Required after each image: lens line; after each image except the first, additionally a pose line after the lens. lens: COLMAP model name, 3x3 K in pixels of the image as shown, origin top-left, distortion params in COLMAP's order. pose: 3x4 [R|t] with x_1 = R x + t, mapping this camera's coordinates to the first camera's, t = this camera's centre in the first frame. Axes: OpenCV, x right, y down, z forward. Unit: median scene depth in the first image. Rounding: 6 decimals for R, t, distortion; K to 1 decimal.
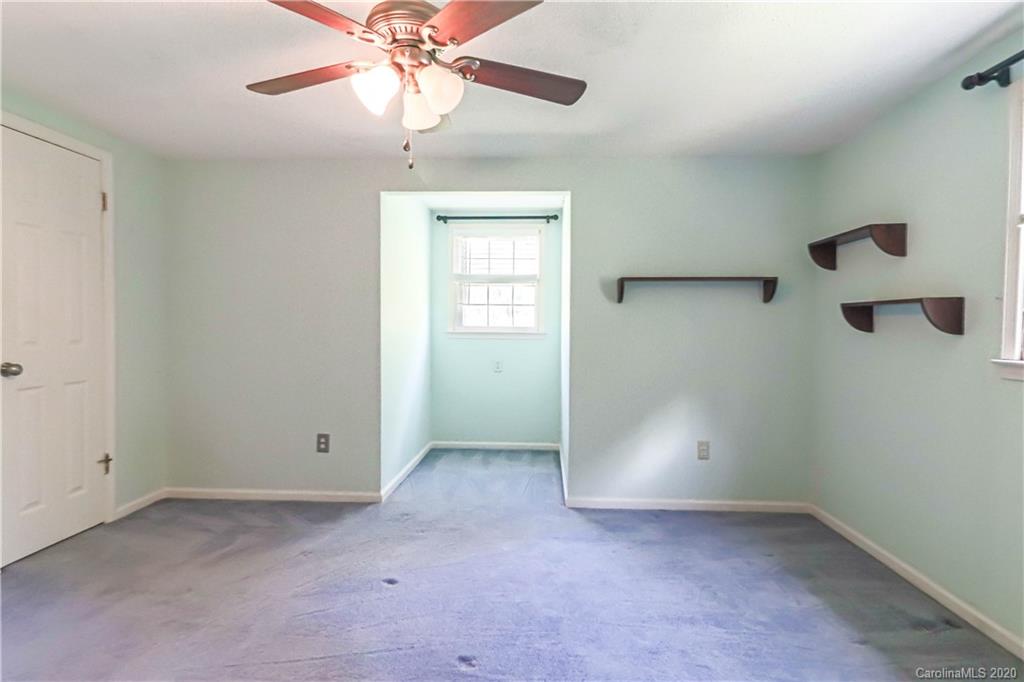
lens RADIAL K [[531.9, 0, 514.9], [0, 531.9, 335.1], [0, 0, 1]] dist [0.006457, -0.000438]
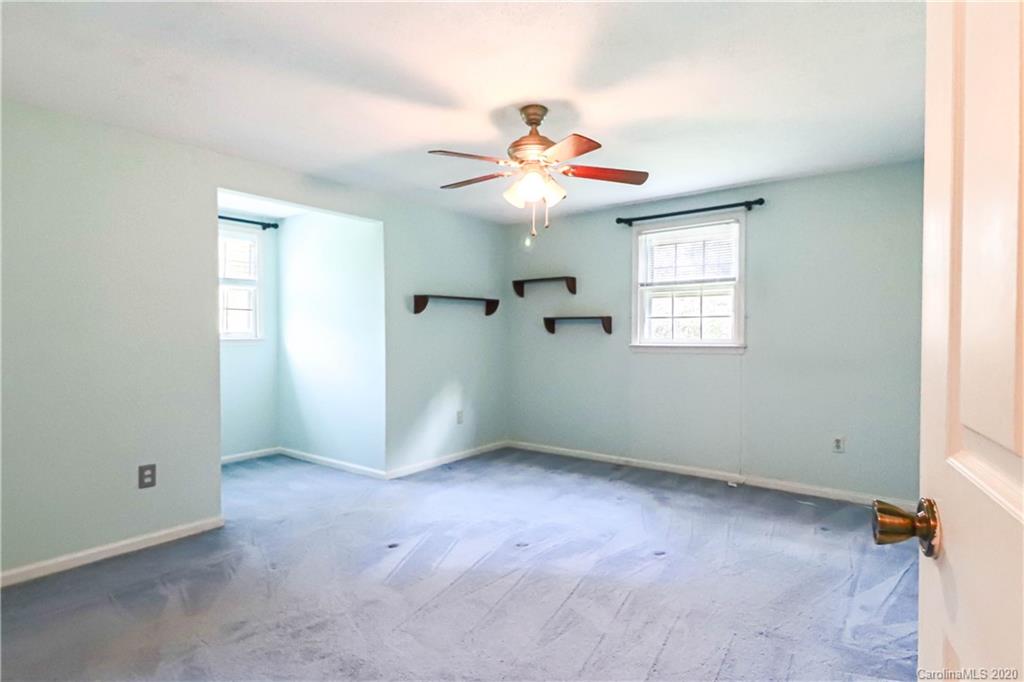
lens RADIAL K [[531.9, 0, 514.9], [0, 531.9, 335.1], [0, 0, 1]] dist [0.006457, -0.000438]
pose [[0.572223, -0.015416, 0.819953, -0.818588], [0.021133, 0.999768, 0.004049, -0.008918], [-0.819826, 0.015012, 0.572416, 0.060950]]
